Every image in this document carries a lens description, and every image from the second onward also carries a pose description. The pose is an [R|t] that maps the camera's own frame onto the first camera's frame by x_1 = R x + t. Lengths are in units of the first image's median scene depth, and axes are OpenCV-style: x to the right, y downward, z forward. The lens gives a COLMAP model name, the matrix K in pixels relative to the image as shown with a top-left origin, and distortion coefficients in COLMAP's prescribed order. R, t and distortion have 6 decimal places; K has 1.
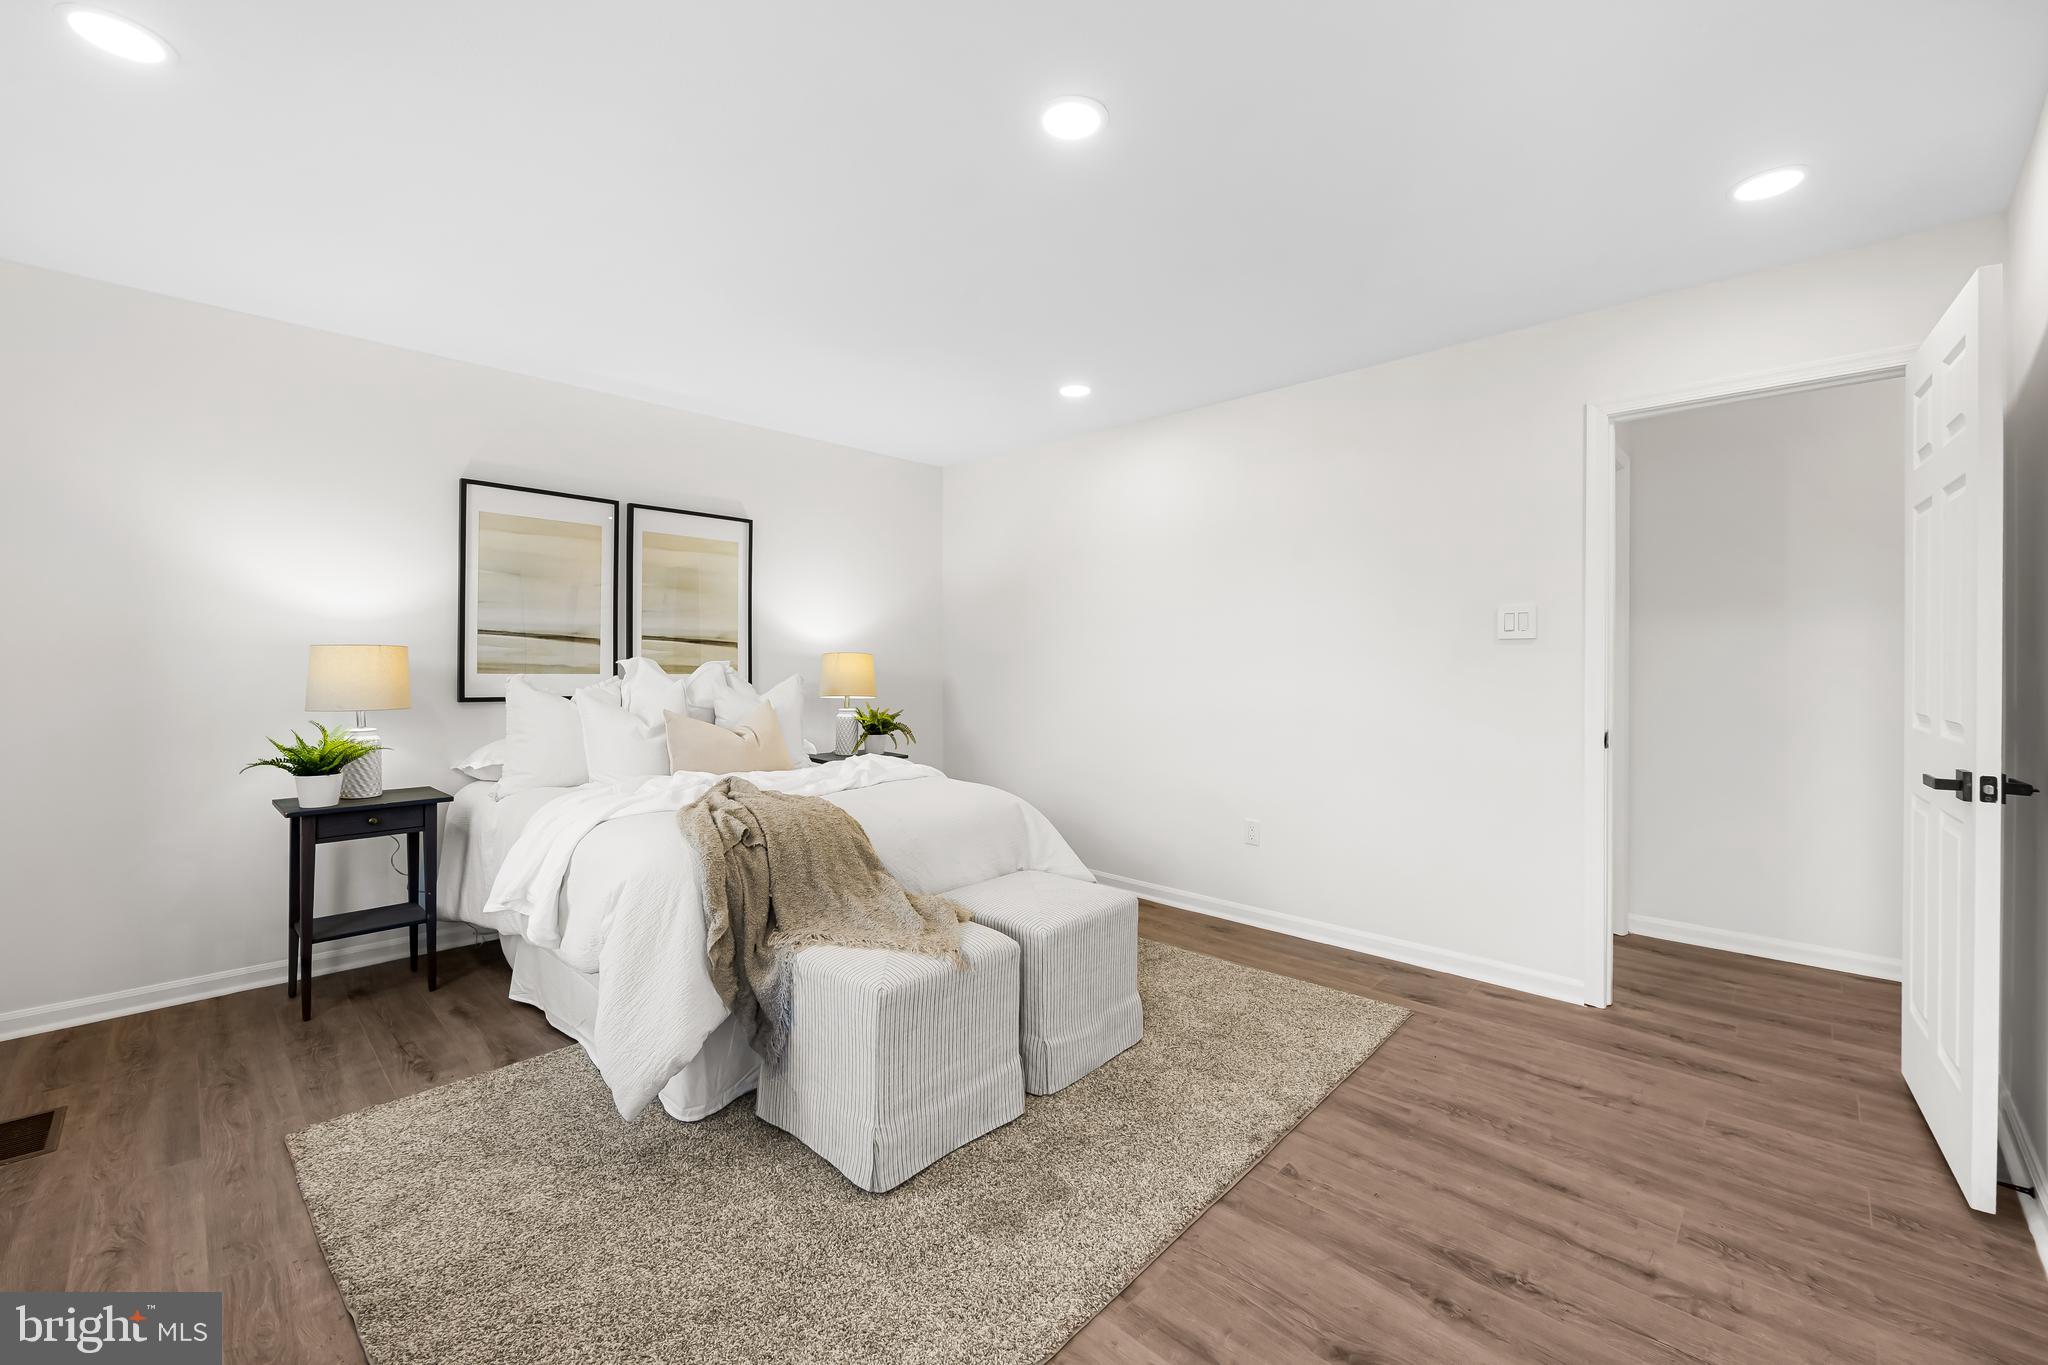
lens RADIAL K [[824.8, 0, 1017.4], [0, 824.8, 660.4], [0, 0, 1]] dist [-0.002036, -0.000148]
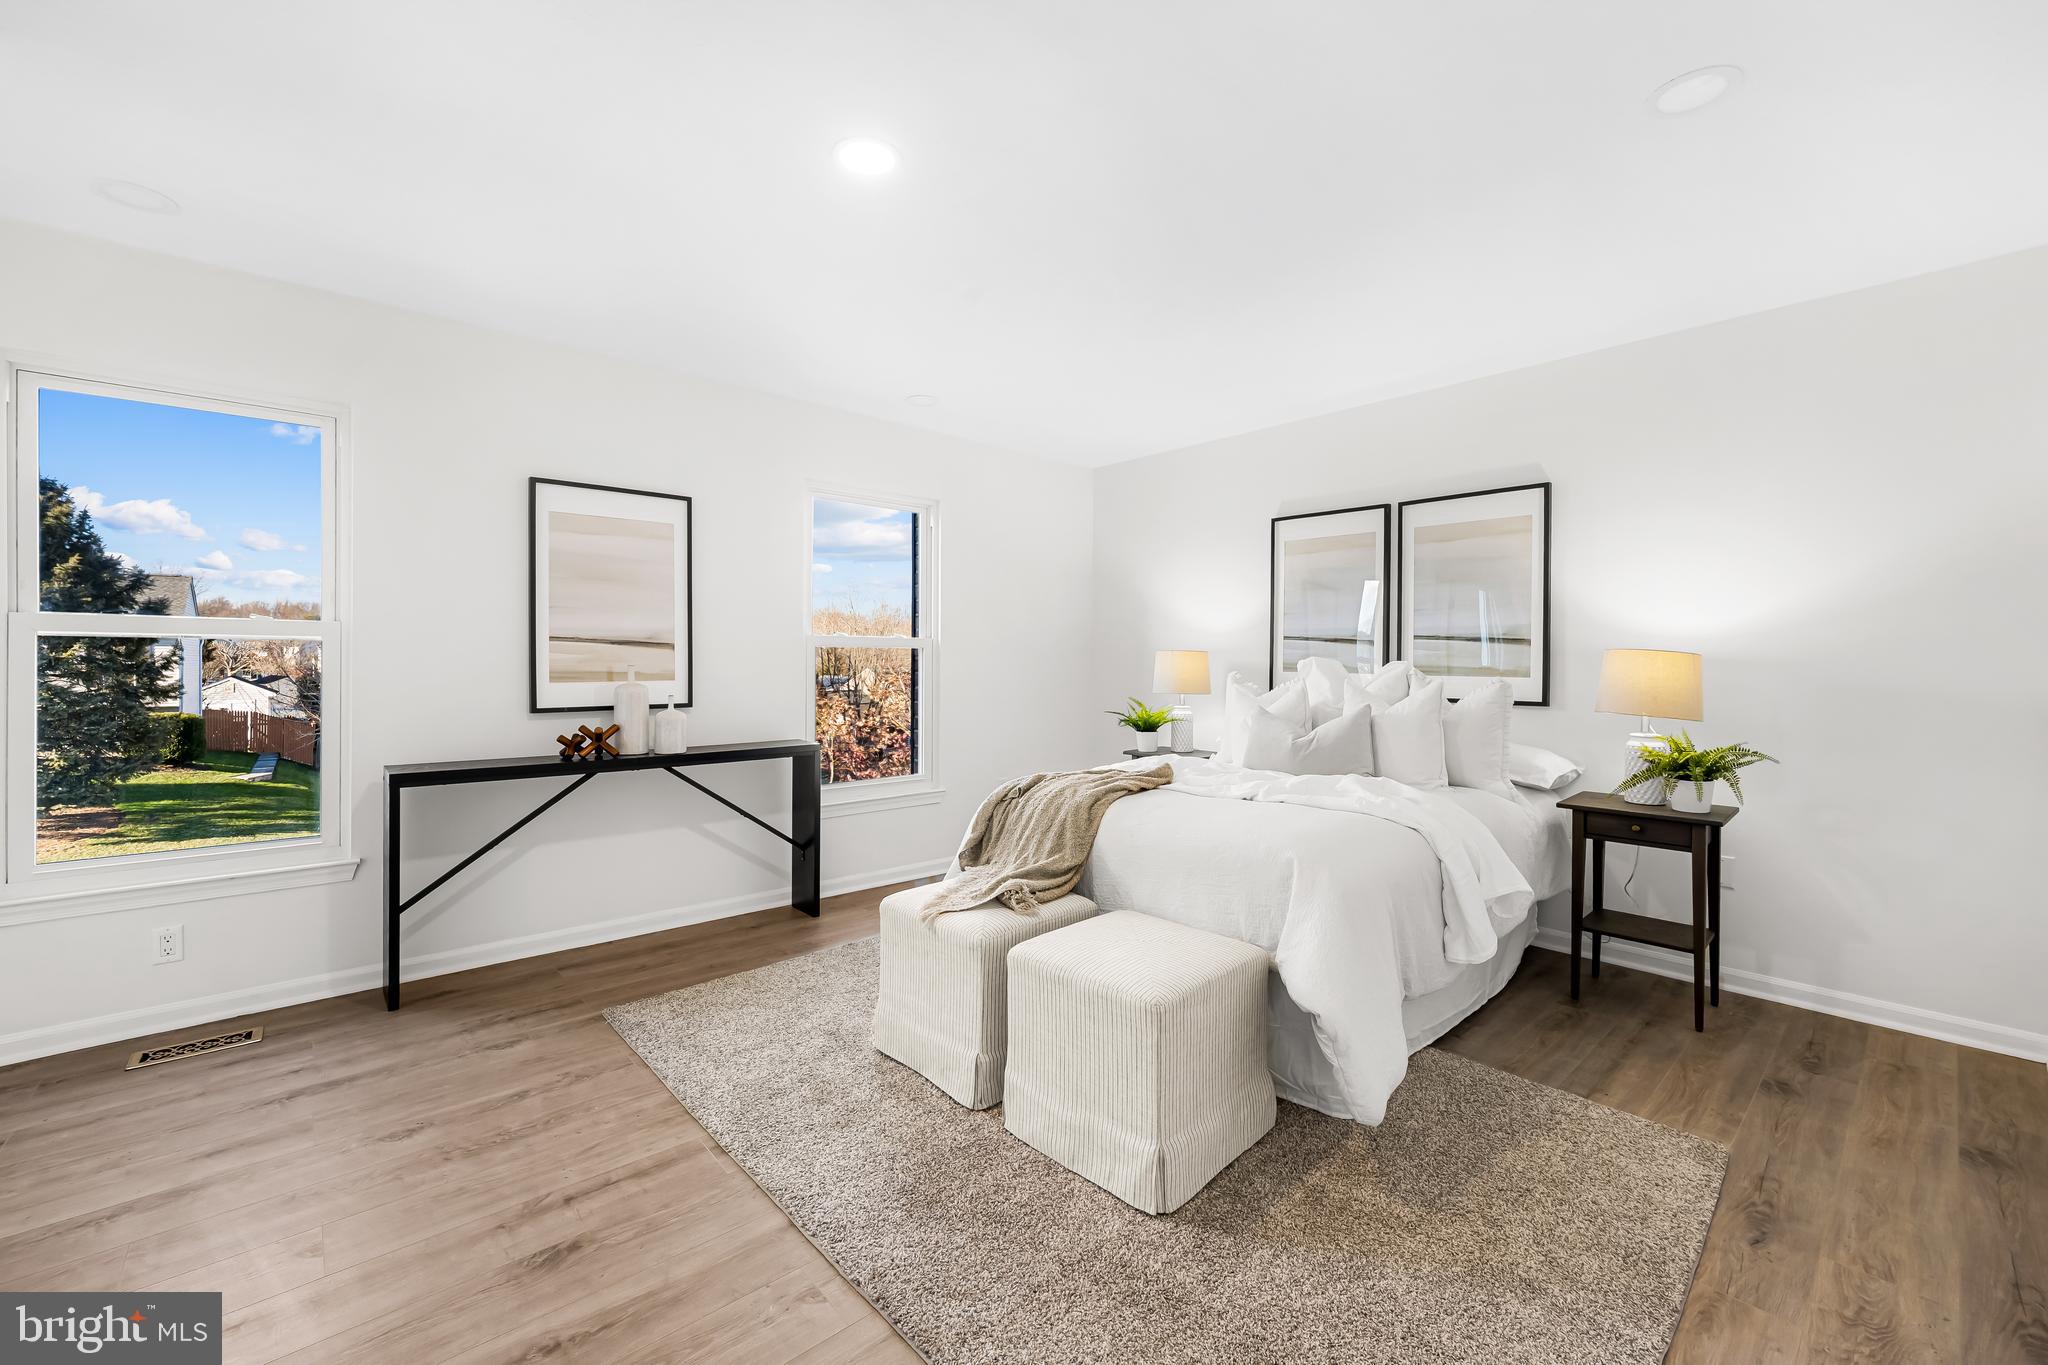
lens RADIAL K [[831.7, 0, 1023.7], [0, 831.7, 655.6], [0, 0, 1]] dist [-0.000336, -0.000063]
pose [[-0.076568, -0.014733, -0.996955, 0.611912], [-0.006899, 0.999875, -0.014246, 0.011398], [0.997040, 0.005787, -0.076660, 0.691523]]
